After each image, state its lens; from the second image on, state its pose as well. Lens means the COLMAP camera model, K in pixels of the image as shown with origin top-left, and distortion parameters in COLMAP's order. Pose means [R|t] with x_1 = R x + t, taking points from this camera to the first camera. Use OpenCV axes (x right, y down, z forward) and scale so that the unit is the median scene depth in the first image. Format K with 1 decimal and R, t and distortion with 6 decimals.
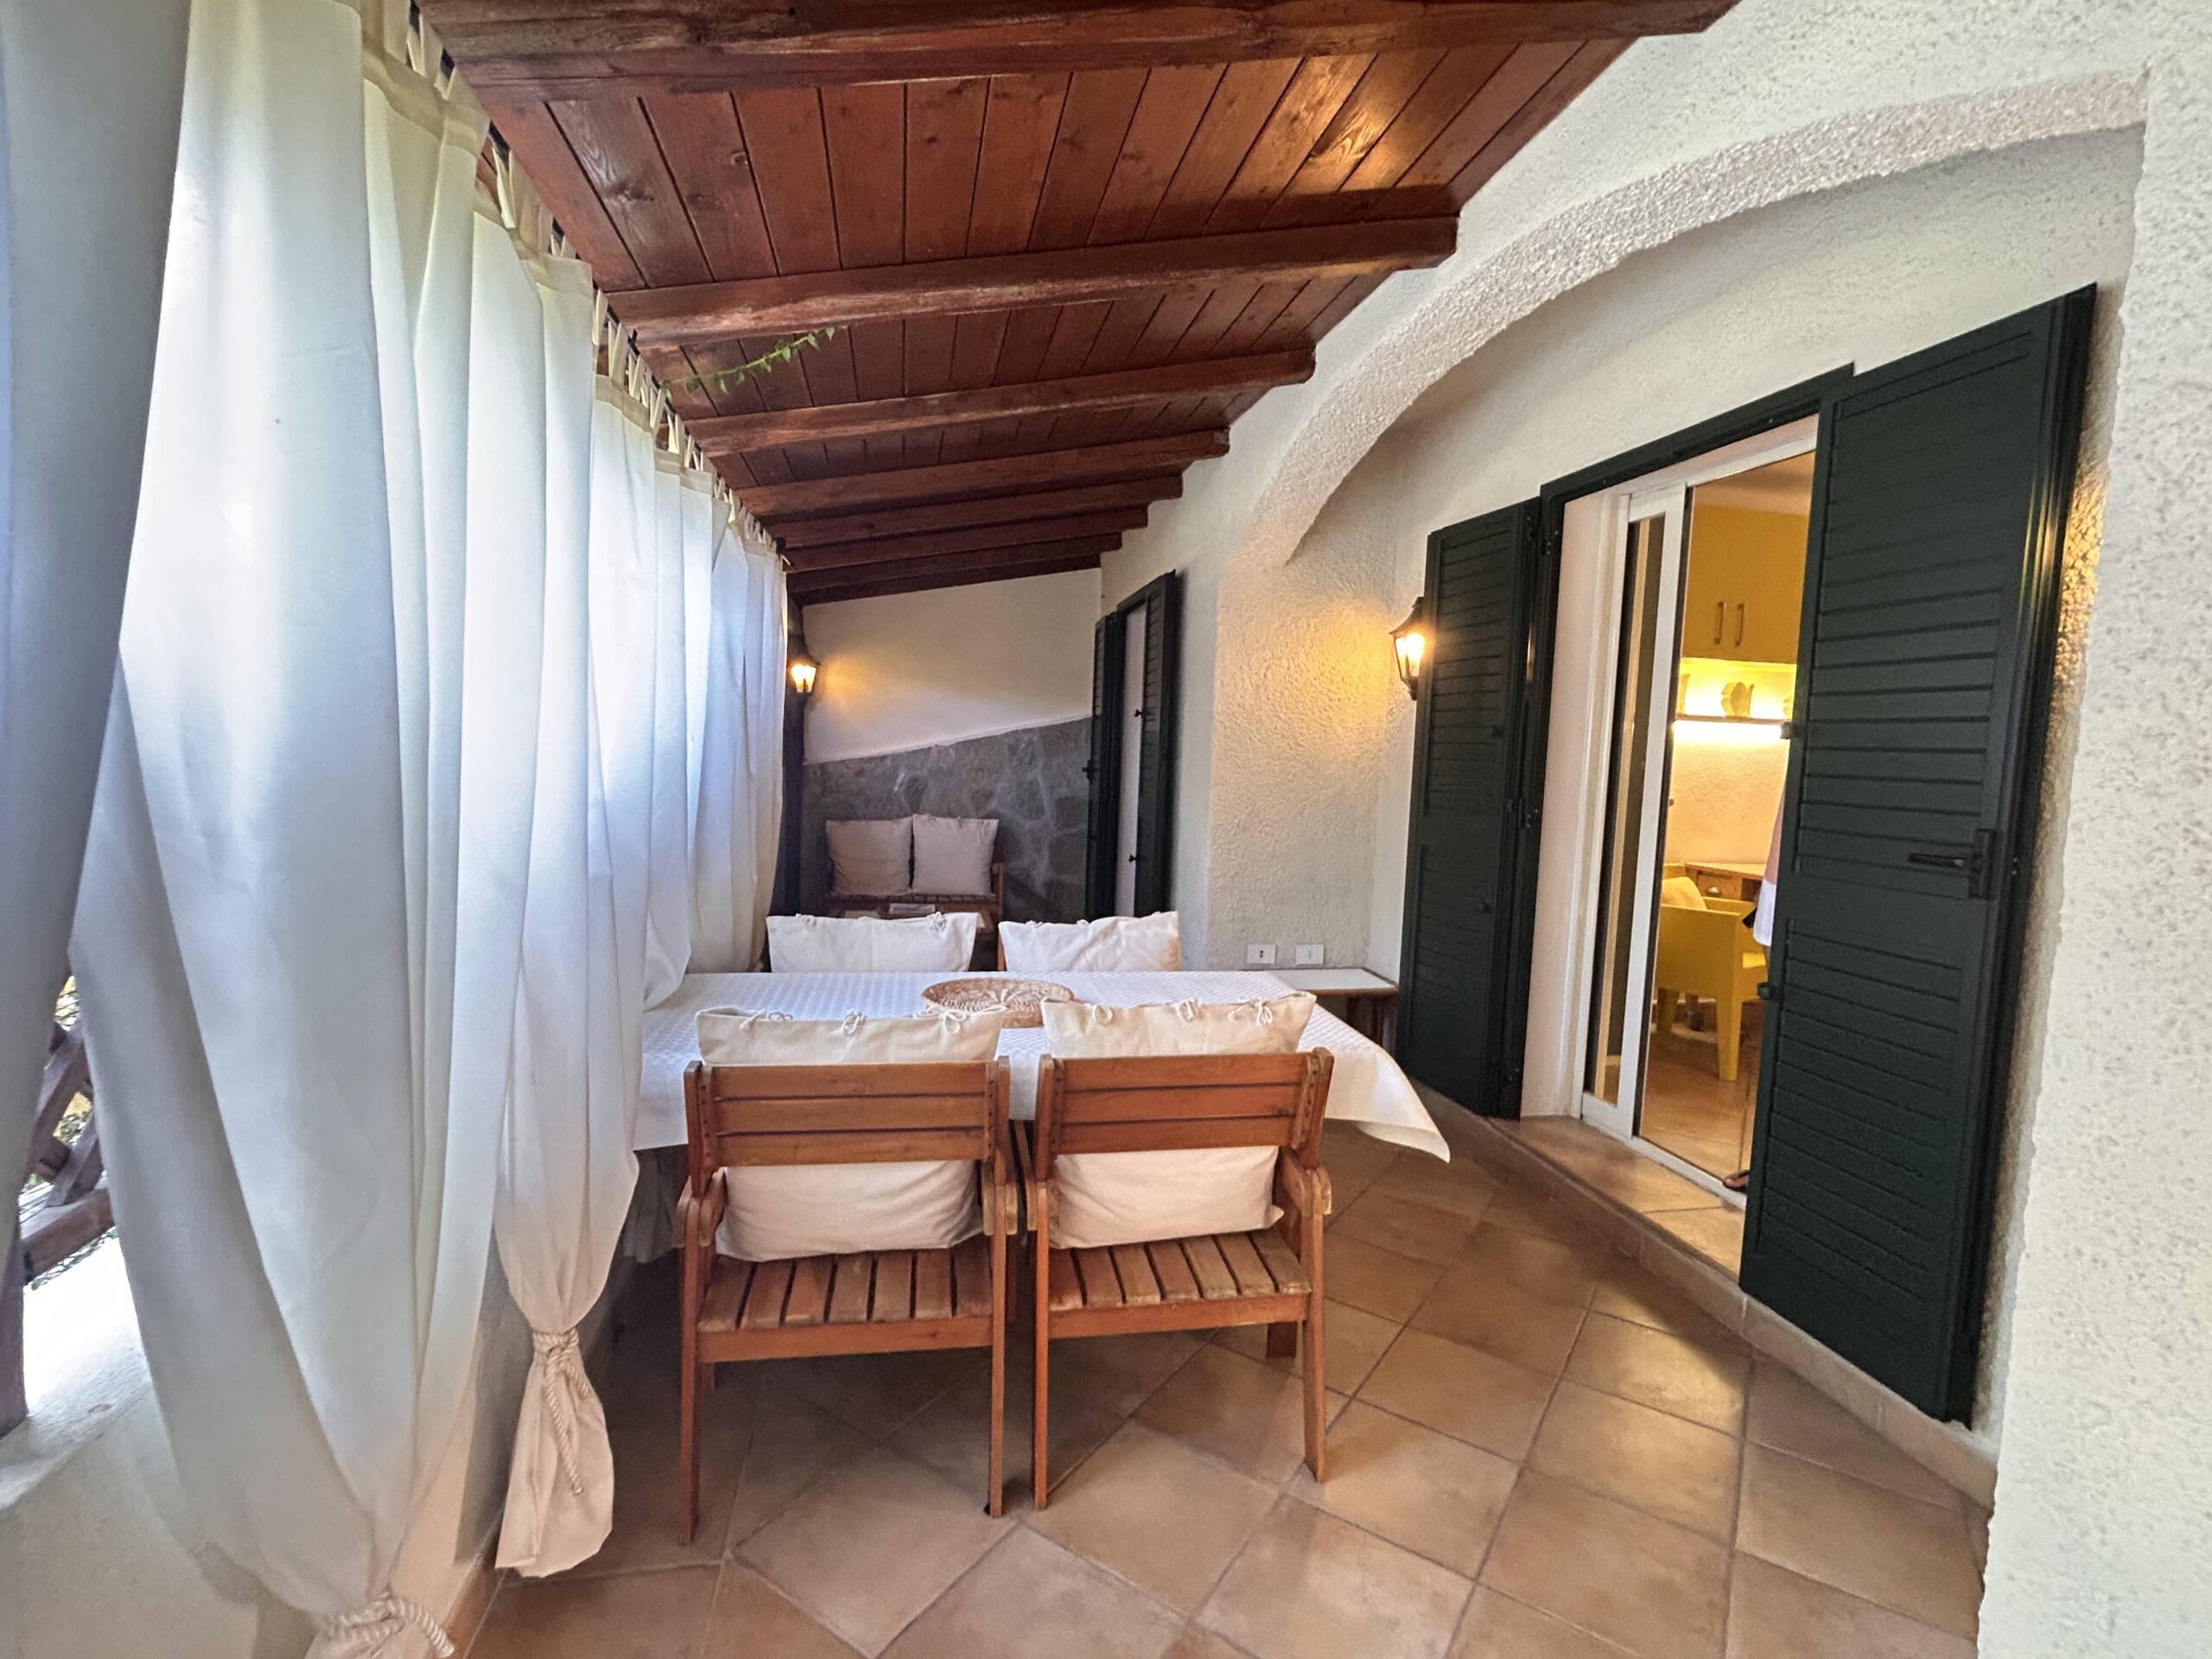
lens RADIAL K [[1030.5, 0, 1104.3], [0, 1030.5, 825.5], [0, 0, 1]] dist [0.001112, 0.000703]
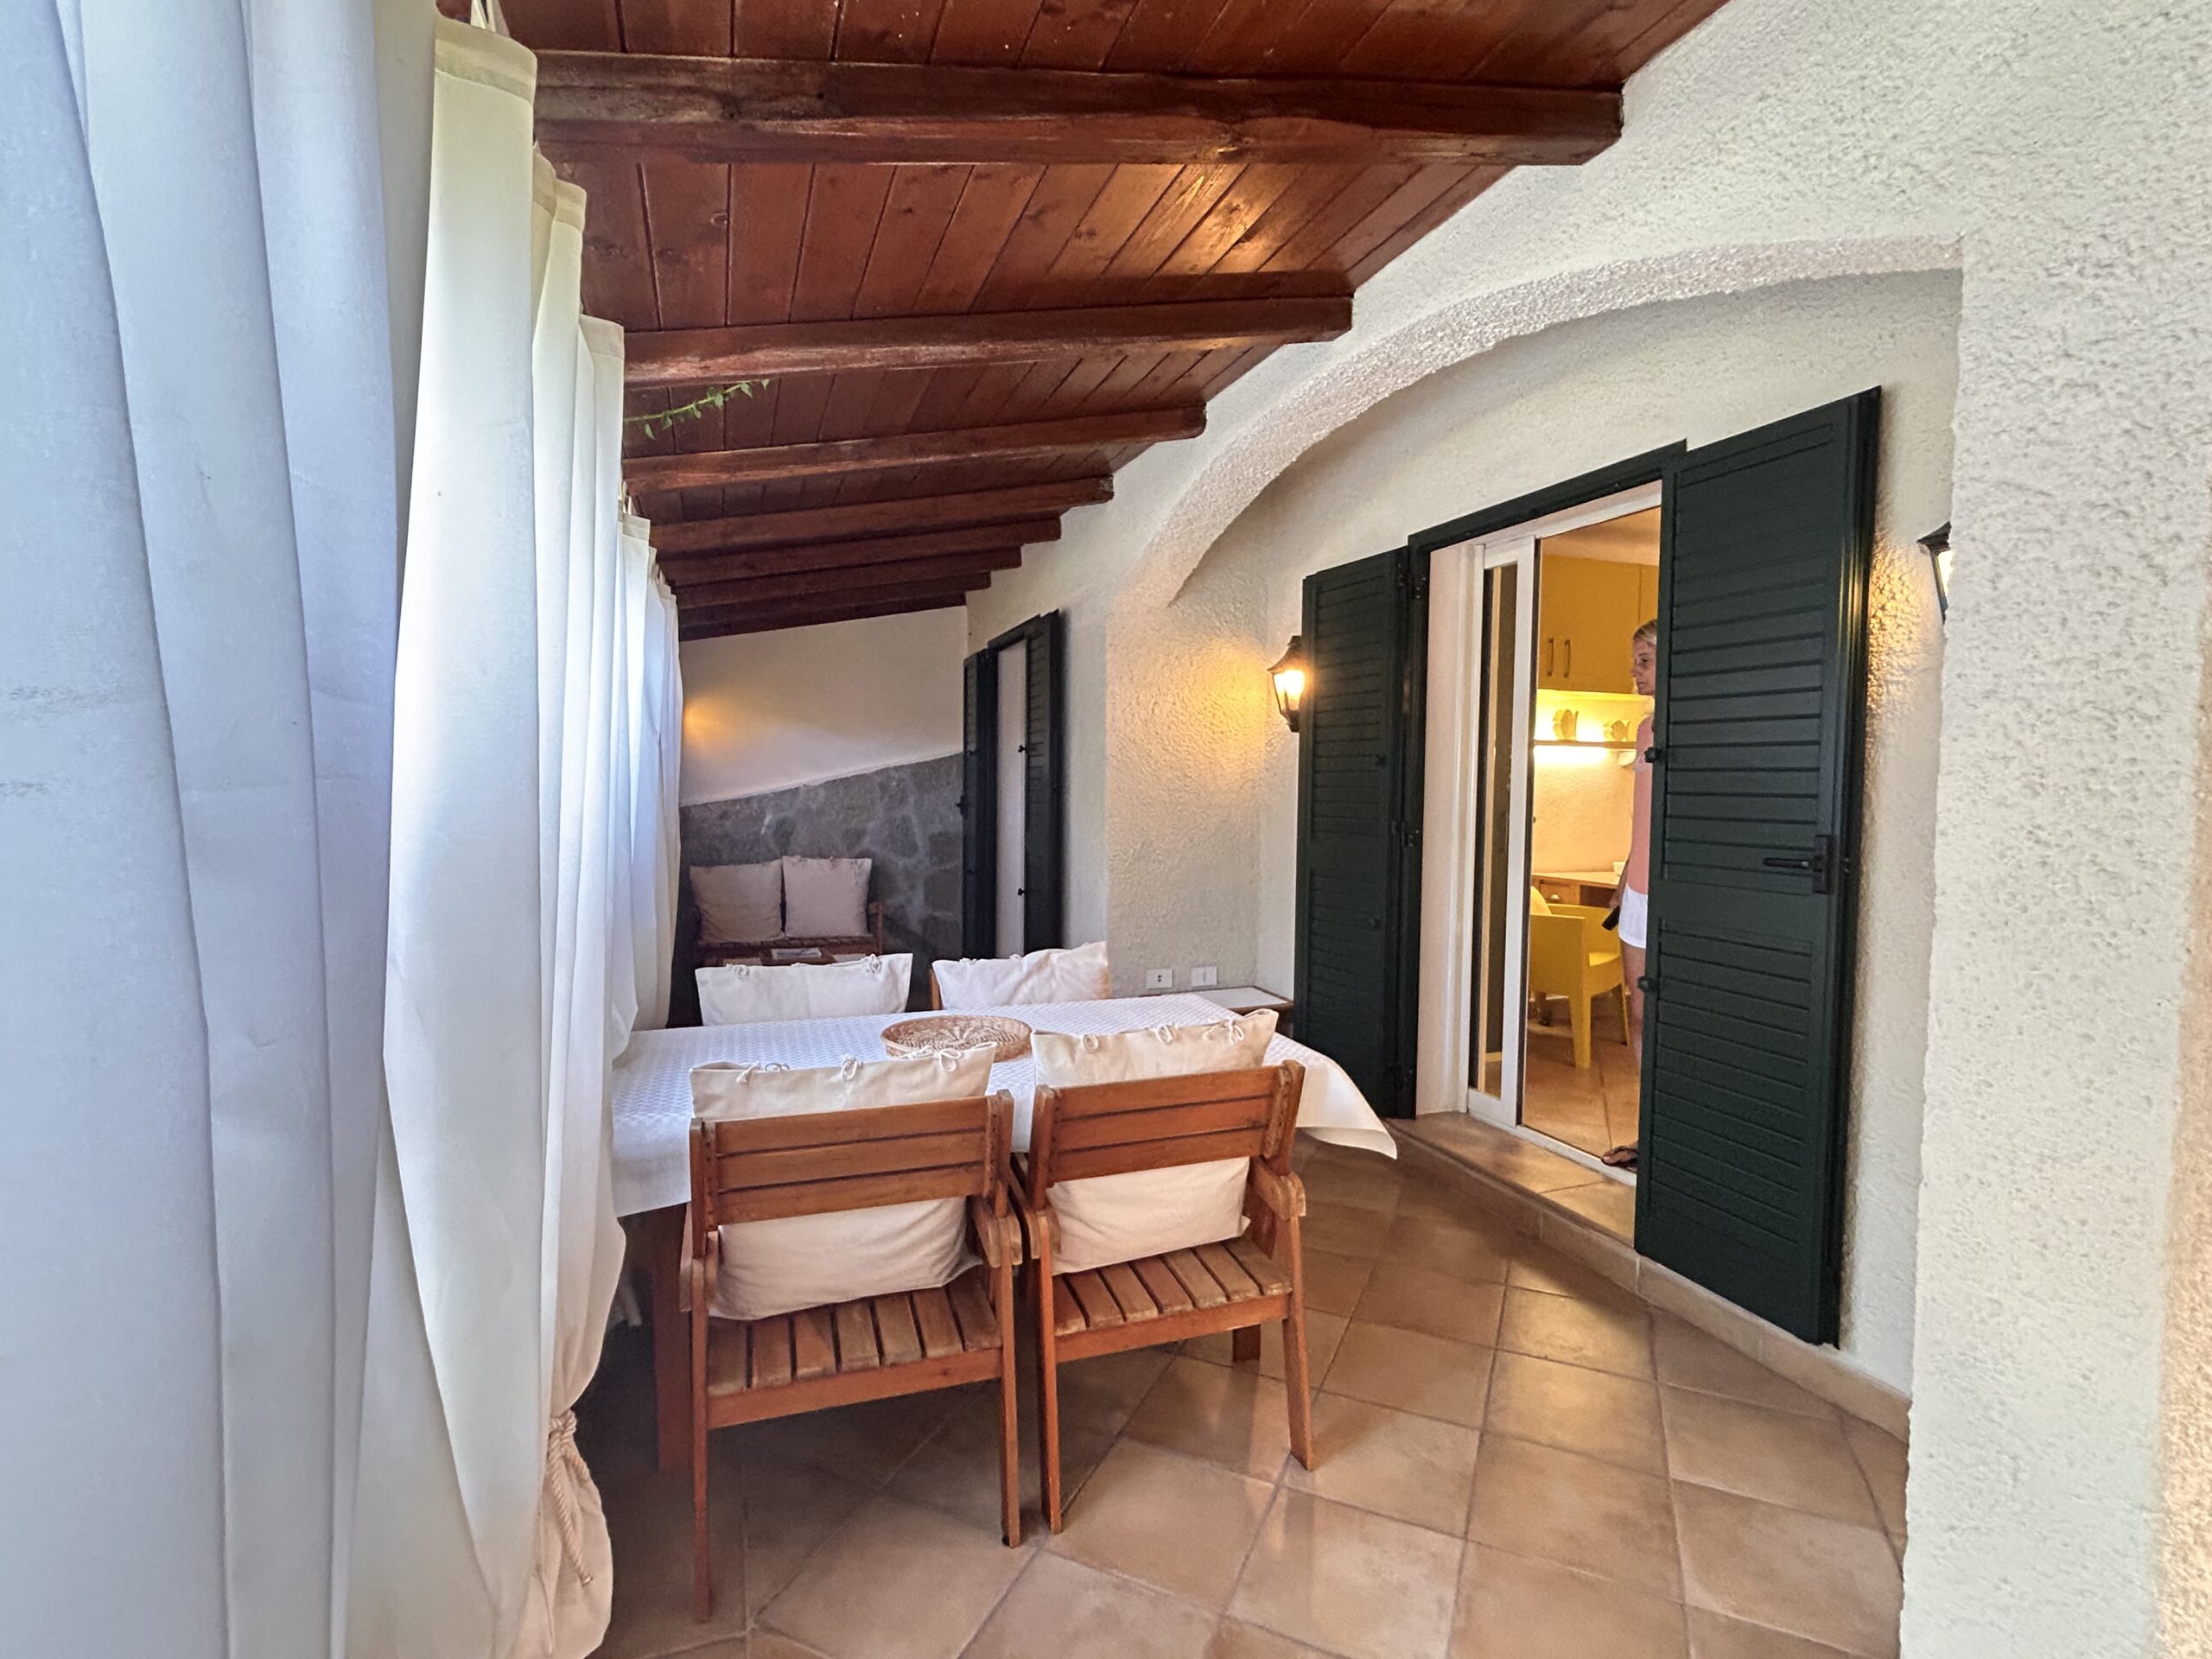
lens RADIAL K [[1030.5, 0, 1100.5], [0, 1030.5, 825.4], [0, 0, 1]] dist [0.001112, 0.000703]
pose [[0.986377, -0.034218, 0.160903, -0.147178], [0.039096, 0.998864, -0.027248, -0.007397], [-0.159788, 0.033167, 0.986594, -0.035721]]
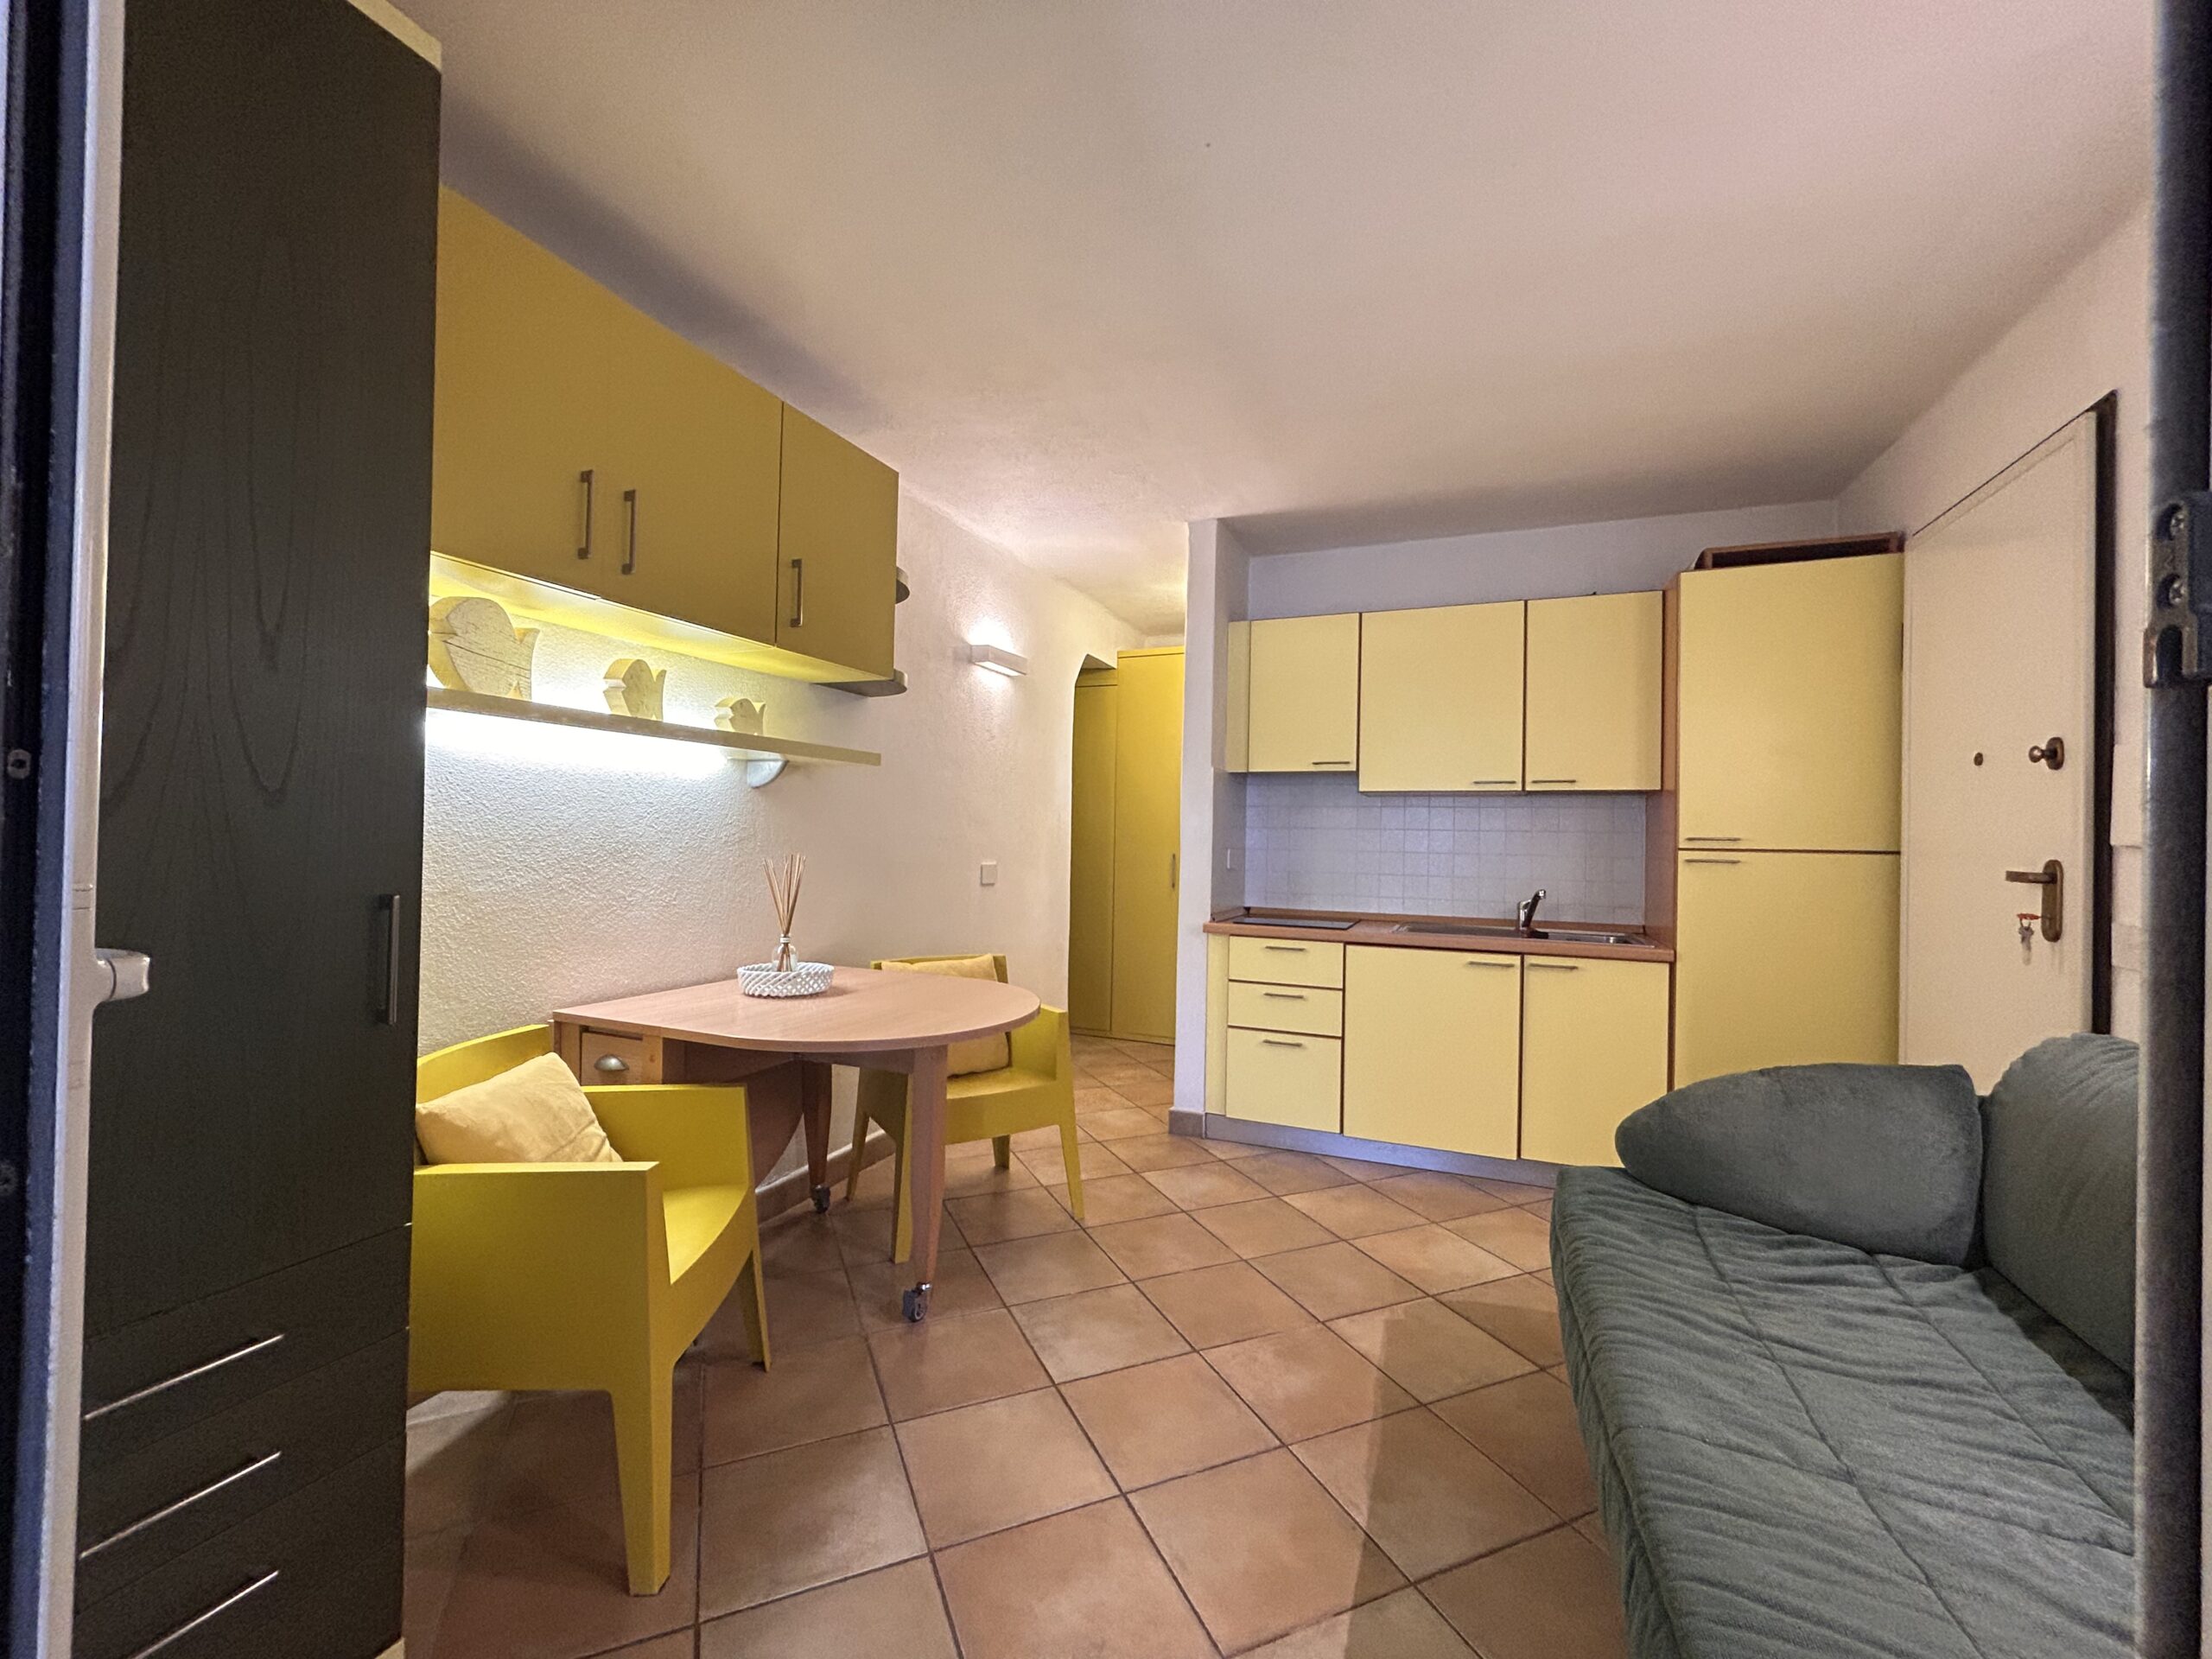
lens RADIAL K [[894.1, 0, 1109.6], [0, 894.1, 829.1], [0, 0, 1]] dist [0.000137, 0.000923]
pose [[0.537886, -0.016062, 0.842865, 0.794952], [0.068616, 0.997335, -0.024782, -0.053788], [-0.840221, 0.071164, 0.537555, 1.235445]]
